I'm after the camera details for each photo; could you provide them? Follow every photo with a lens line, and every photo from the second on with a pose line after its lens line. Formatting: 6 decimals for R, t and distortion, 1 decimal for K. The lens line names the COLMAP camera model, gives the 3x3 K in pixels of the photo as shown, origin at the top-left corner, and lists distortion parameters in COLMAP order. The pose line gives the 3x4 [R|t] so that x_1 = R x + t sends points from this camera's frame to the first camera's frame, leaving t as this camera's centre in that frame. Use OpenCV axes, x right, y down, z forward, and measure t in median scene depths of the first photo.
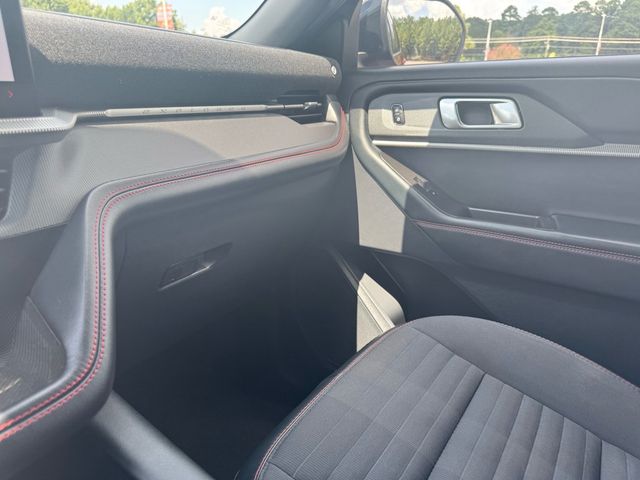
lens RADIAL K [[457.9, 0, 314.0], [0, 457.9, 237.3], [0, 0, 1]] dist [0.009205, -0.018483]
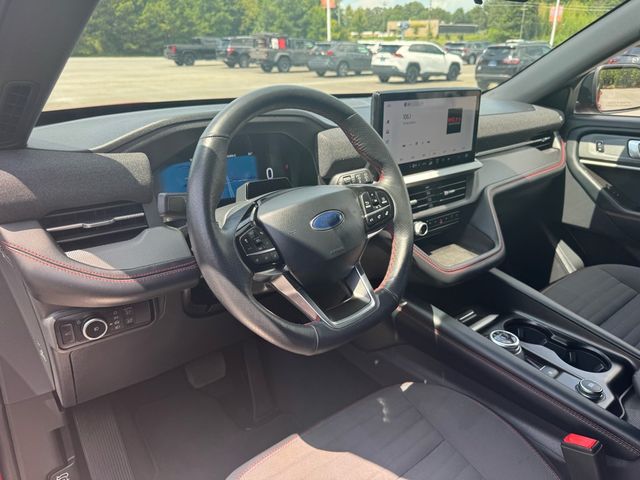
lens RADIAL K [[457.9, 0, 324.6], [0, 457.9, 243.0], [0, 0, 1]] dist [0.009205, -0.018483]
pose [[0.961115, 0.102597, -0.256381, -0.322472], [-0.086835, 0.993611, 0.072091, 0.054715], [0.262139, -0.047025, 0.963884, -0.918355]]
